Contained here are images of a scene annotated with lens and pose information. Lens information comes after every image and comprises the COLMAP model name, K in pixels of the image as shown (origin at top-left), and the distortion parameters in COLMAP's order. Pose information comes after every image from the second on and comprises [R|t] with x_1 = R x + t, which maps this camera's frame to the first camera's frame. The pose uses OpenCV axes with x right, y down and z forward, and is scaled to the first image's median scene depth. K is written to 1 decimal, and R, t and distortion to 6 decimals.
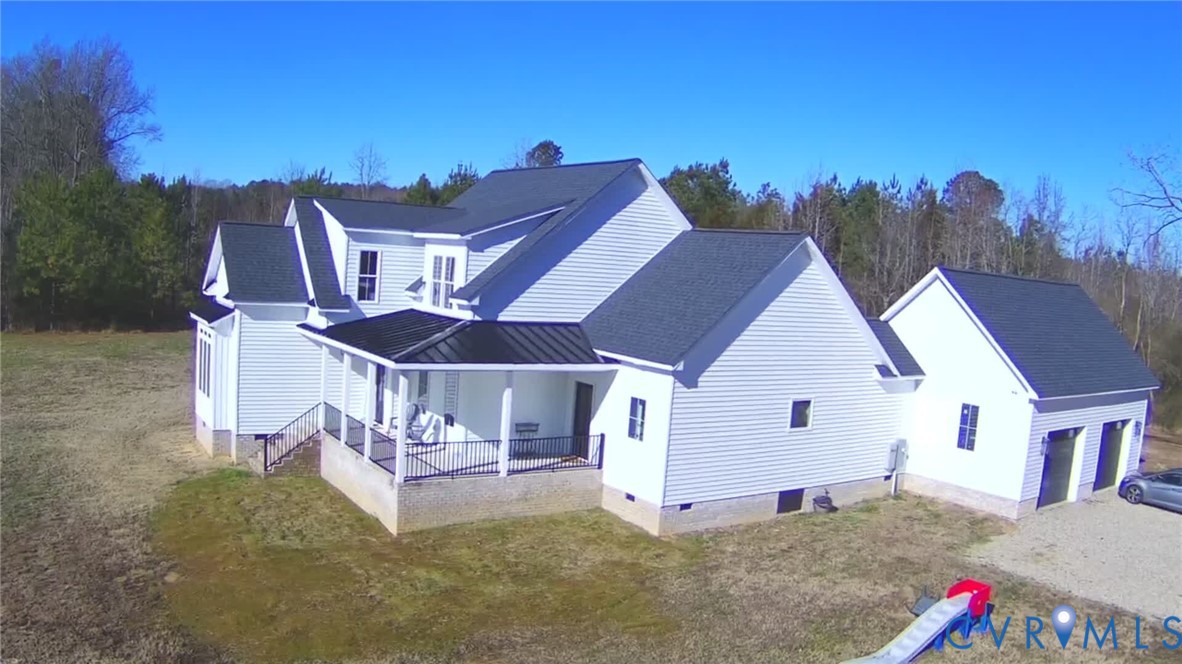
lens RADIAL K [[948.2, 0, 562.6], [0, 948.2, 327.6], [0, 0, 1]] dist [-0.340459, 0.120947]
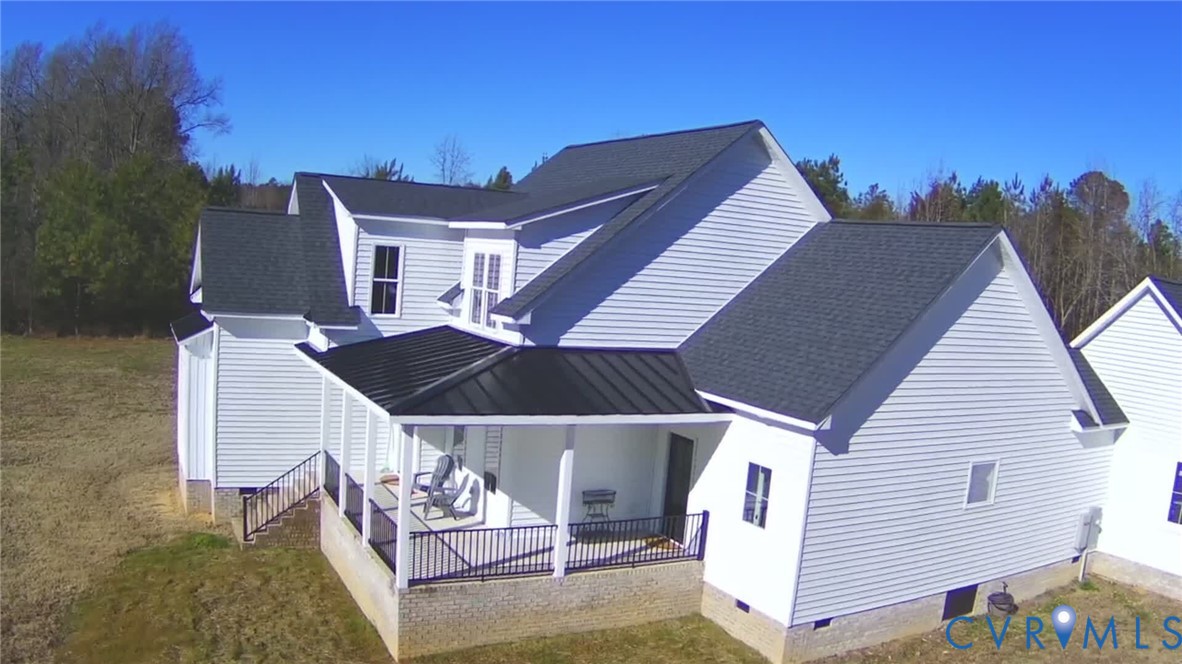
lens RADIAL K [[948.2, 0, 562.6], [0, 948.2, 327.6], [0, 0, 1]] dist [-0.340459, 0.120947]
pose [[0.994673, 0.012922, -0.102272, 0.005343], [-0.013326, 0.999906, -0.003260, -0.018170], [0.102220, 0.004605, 0.994751, 0.291803]]
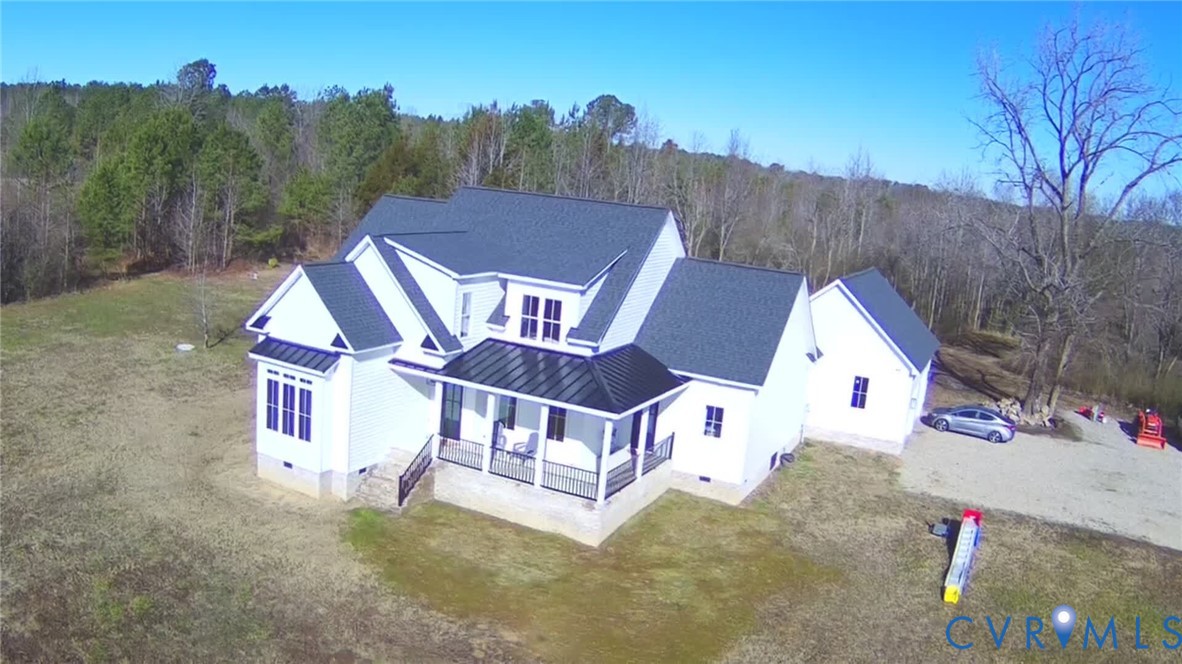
lens RADIAL K [[948.2, 0, 562.6], [0, 948.2, 327.6], [0, 0, 1]] dist [-0.340459, 0.120947]
pose [[0.862728, -0.075880, 0.499943, -0.685220], [0.005016, 0.989913, 0.141590, -0.202375], [-0.505644, -0.119646, 0.854406, -0.008765]]
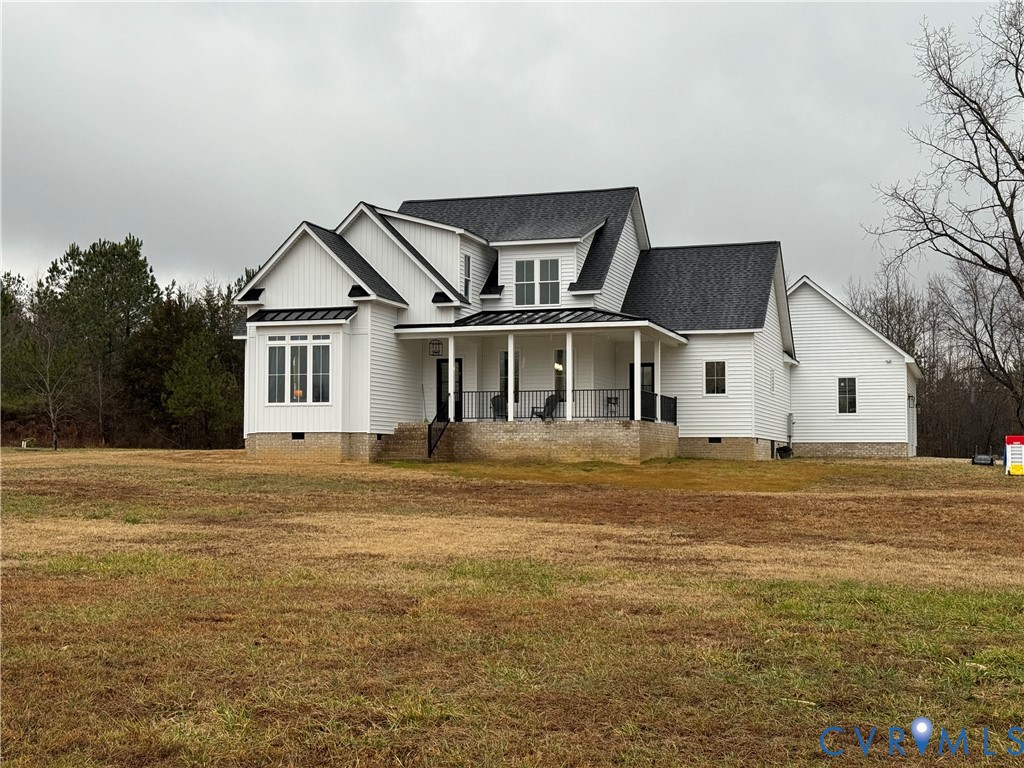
lens RADIAL K [[1416.0, 0, 512.0], [0, 1416.0, 384.0], [0, 0, 1]] dist [0.252063, -0.871509]
pose [[0.762272, -0.028226, 0.646641, -1.282733], [0.098546, 0.992463, -0.072845, 0.200100], [-0.639711, 0.119252, 0.759308, -0.292310]]
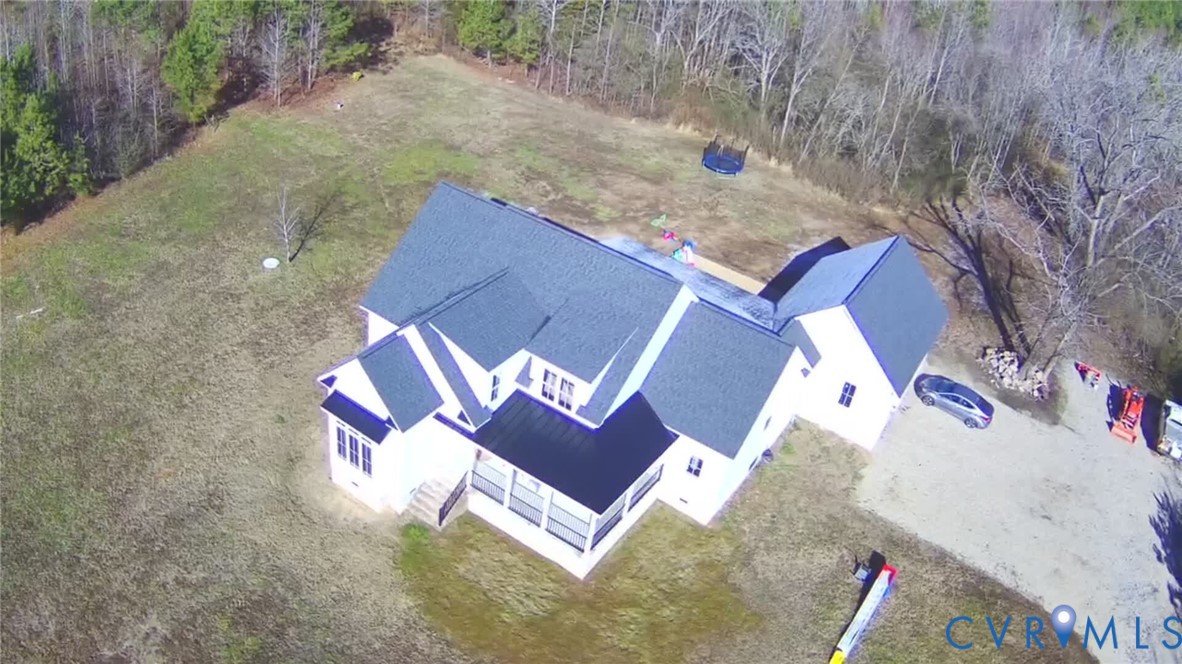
lens RADIAL K [[948.2, 0, 562.6], [0, 948.2, 327.6], [0, 0, 1]] dist [-0.340459, 0.120947]
pose [[0.919069, -0.184911, 0.348022, -0.591497], [-0.031317, 0.846029, 0.532216, -0.876628], [-0.392850, -0.500043, 0.771768, -0.041784]]
